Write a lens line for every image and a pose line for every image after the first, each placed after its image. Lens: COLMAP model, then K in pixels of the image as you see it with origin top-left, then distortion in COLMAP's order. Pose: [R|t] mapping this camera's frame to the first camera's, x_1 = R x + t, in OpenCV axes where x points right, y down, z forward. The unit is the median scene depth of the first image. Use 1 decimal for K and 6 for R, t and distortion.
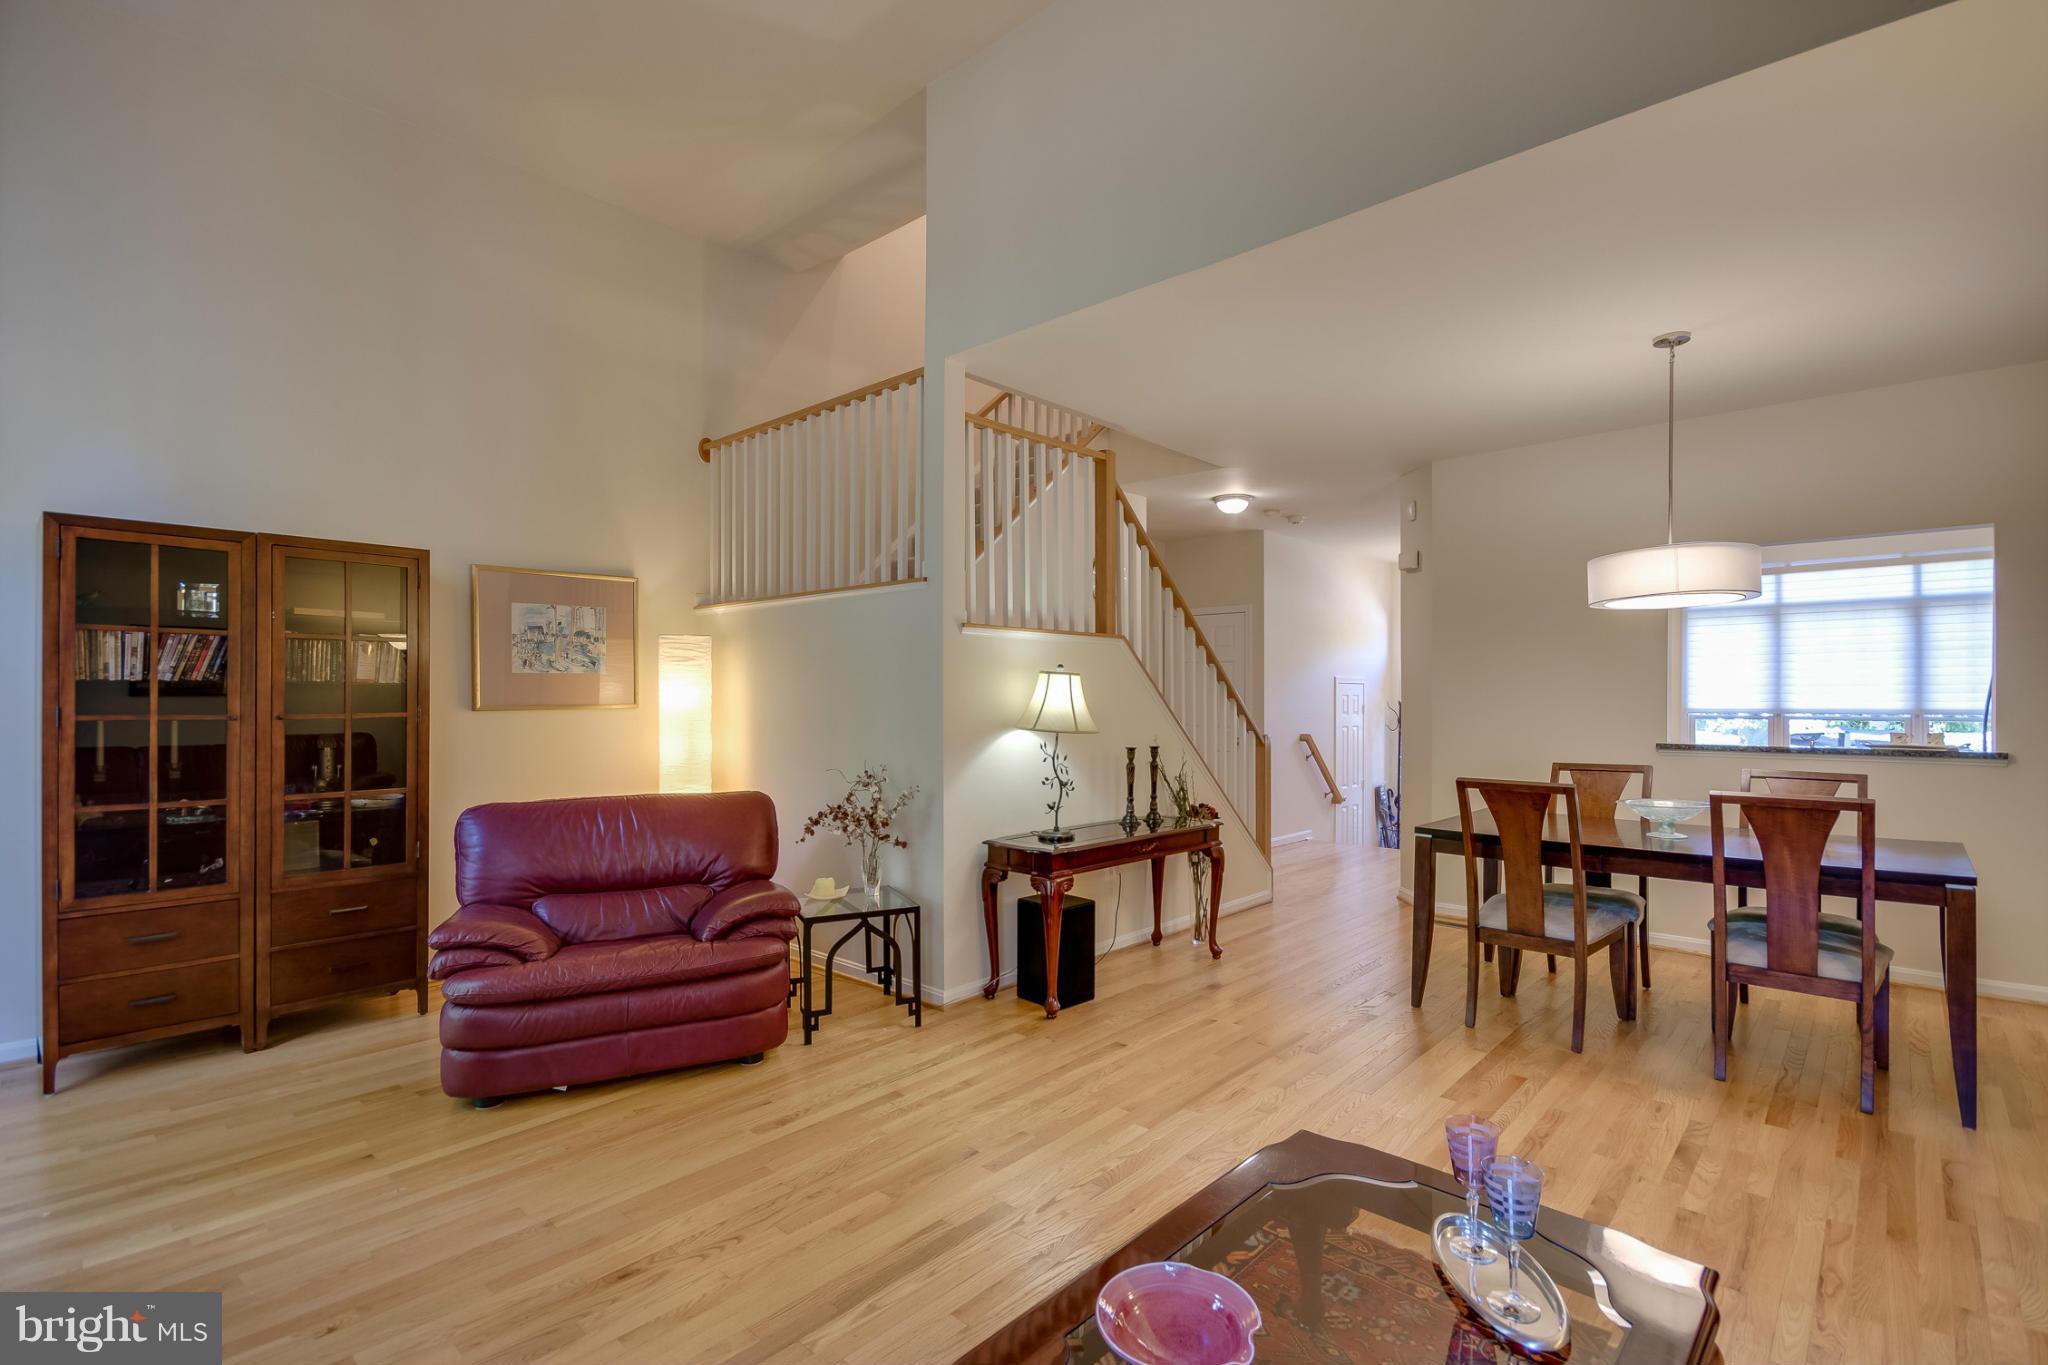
lens RADIAL K [[963.4, 0, 1029.8], [0, 963.4, 700.2], [0, 0, 1]] dist [0.005239, -0.000165]
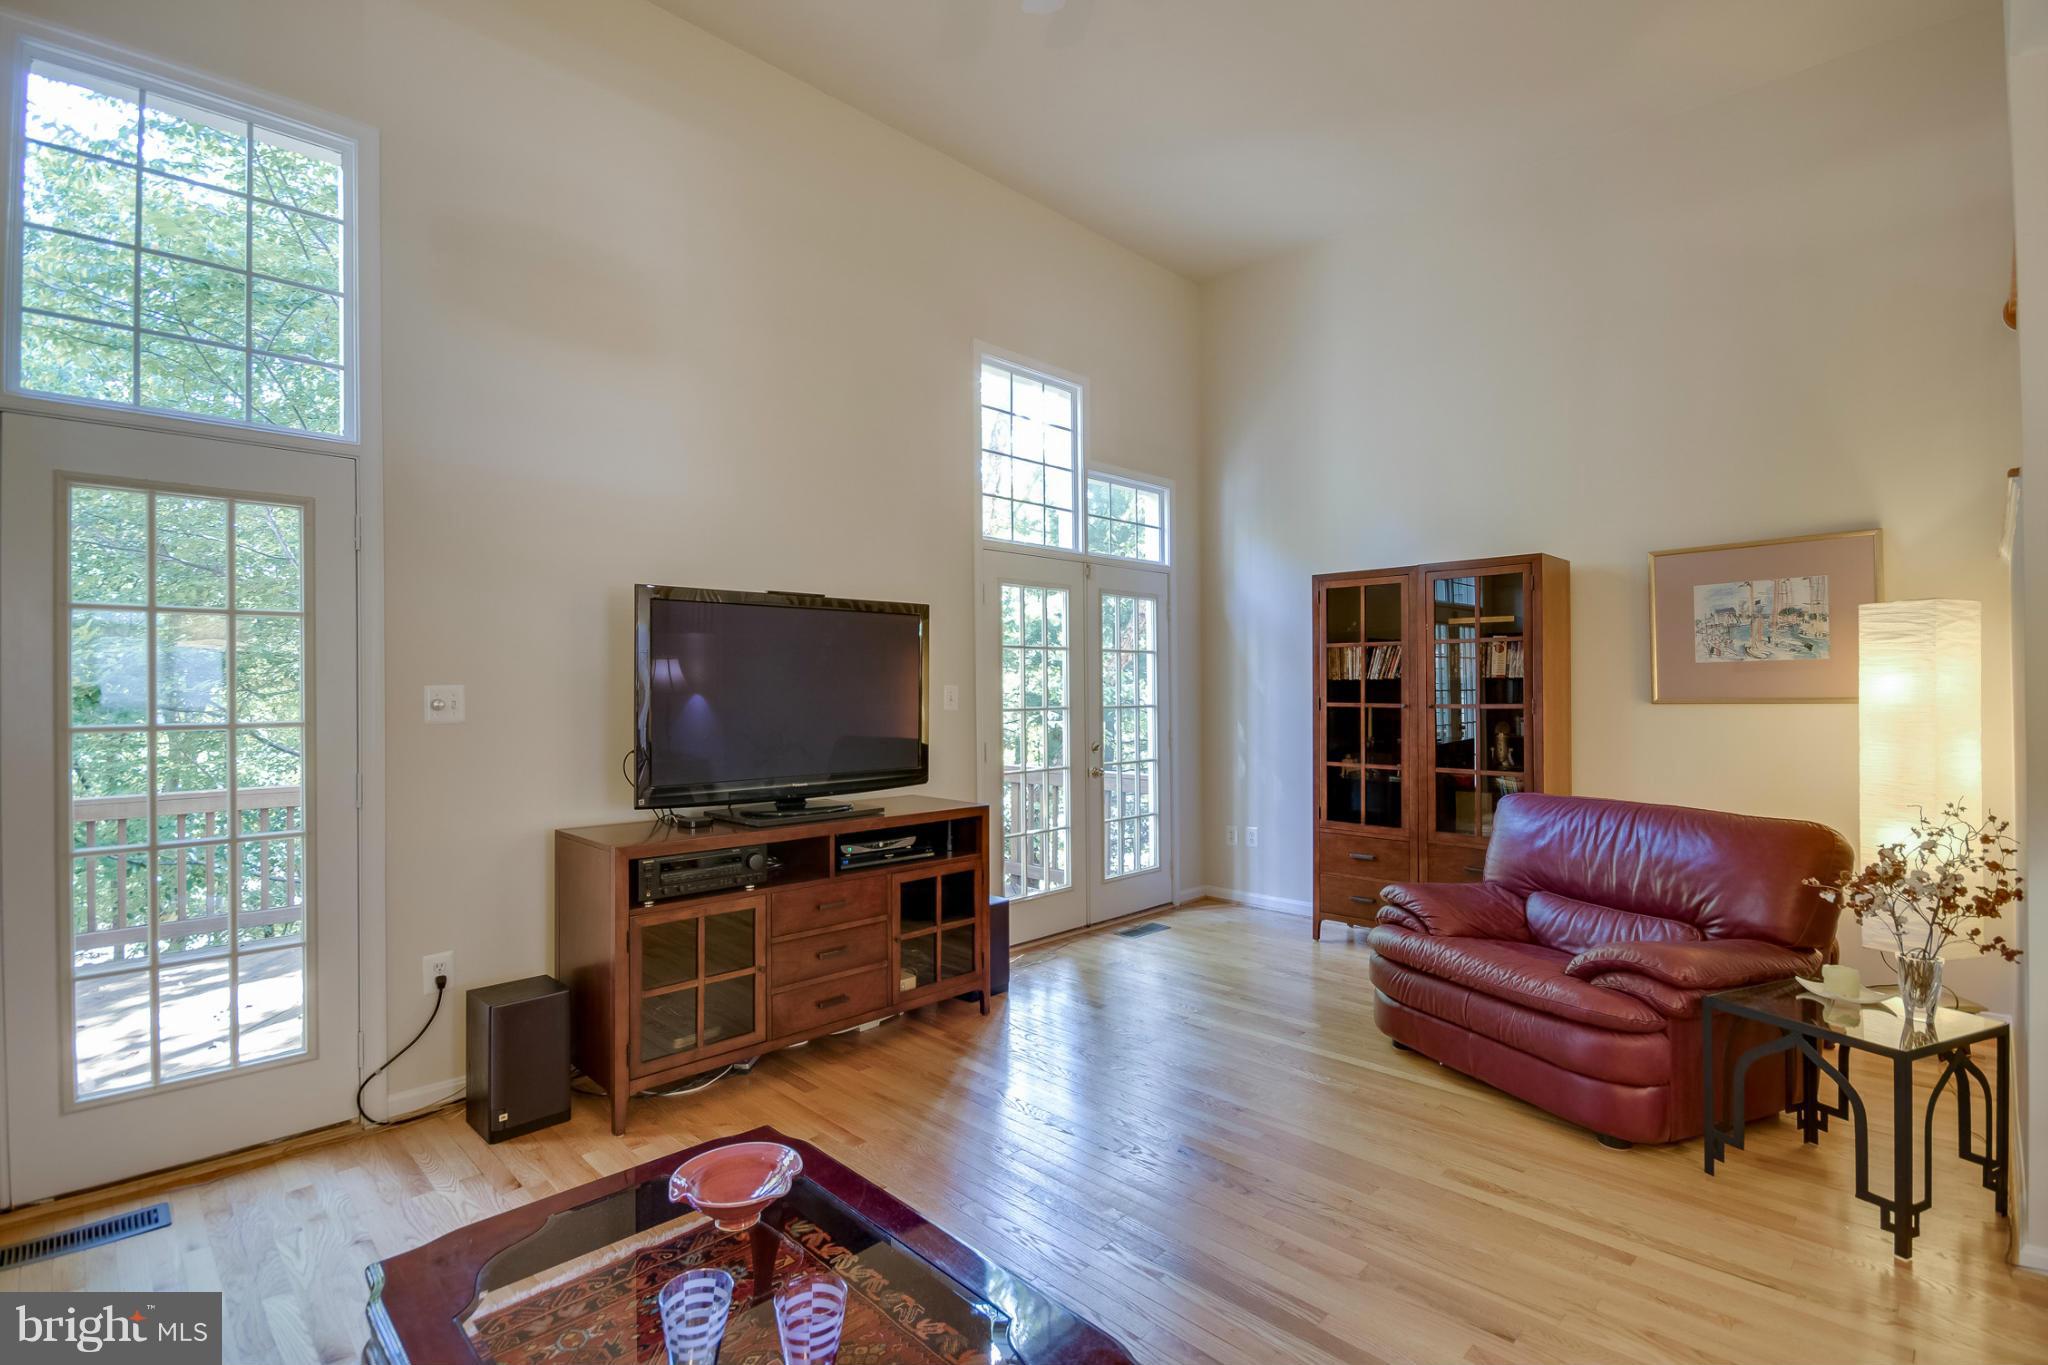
lens RADIAL K [[957.6, 0, 1024.0], [0, 957.6, 682.5], [0, 0, 1]] dist [0.002790, 0.000762]
pose [[-0.058675, -0.007636, -0.998248, 0.498764], [0.002976, 0.999965, -0.007824, -0.005271], [0.998273, -0.003429, -0.058651, 0.512456]]
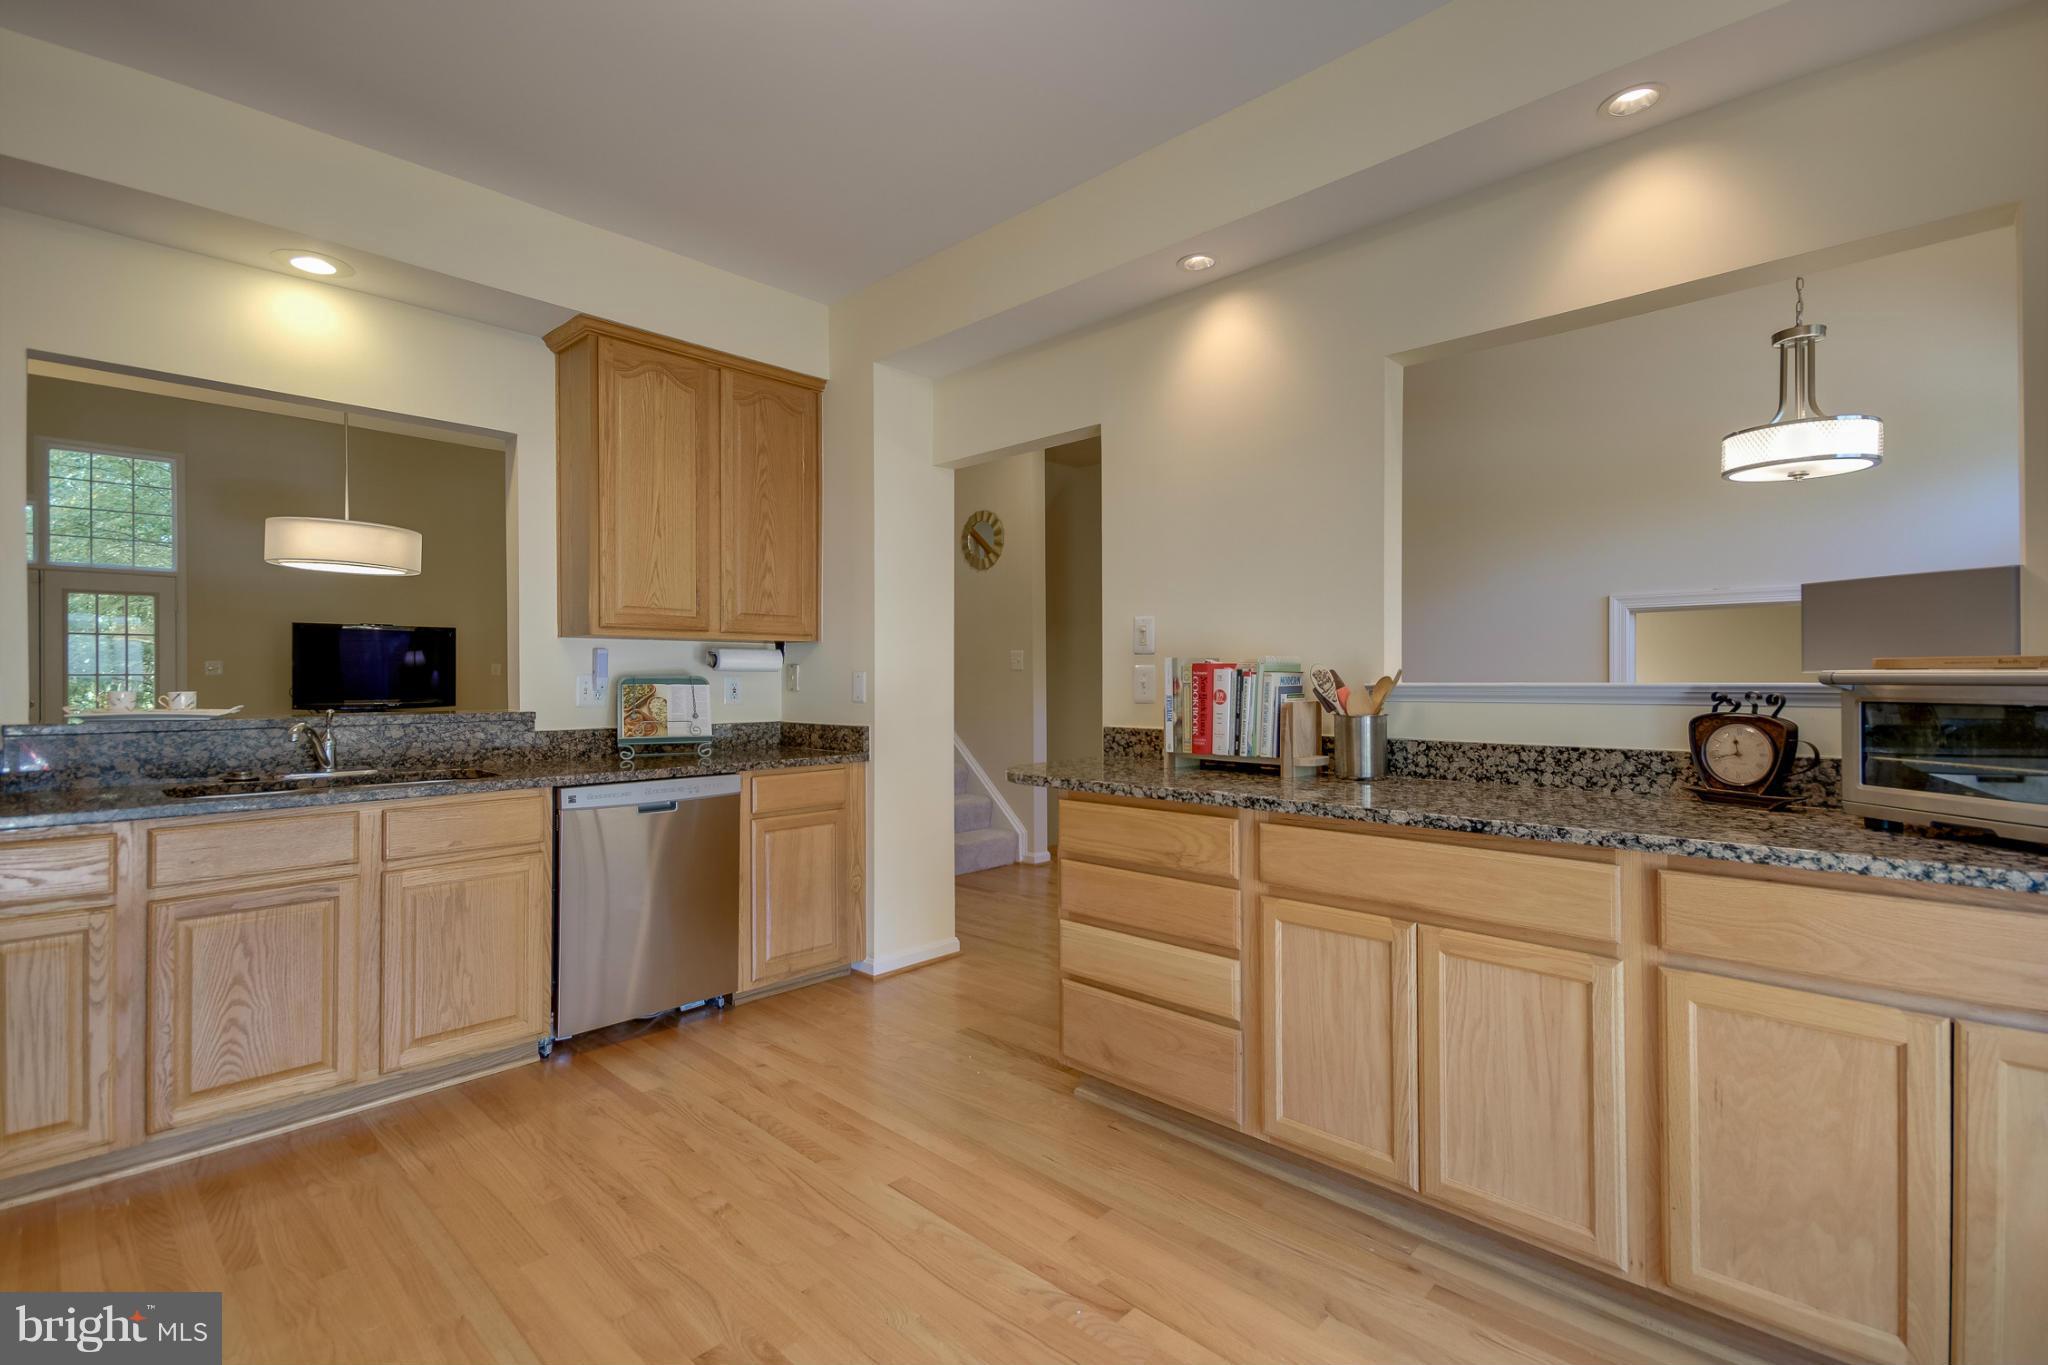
lens RADIAL K [[930.7, 0, 1024.0], [0, 930.7, 682.5], [0, 0, 1]] dist [0.013341, 0.000684]
pose [[-0.029471, 0.003946, -0.999558, 1.777923], [0.000980, 0.999992, 0.003919, 0.029297], [0.999565, -0.000864, -0.029474, 1.858672]]
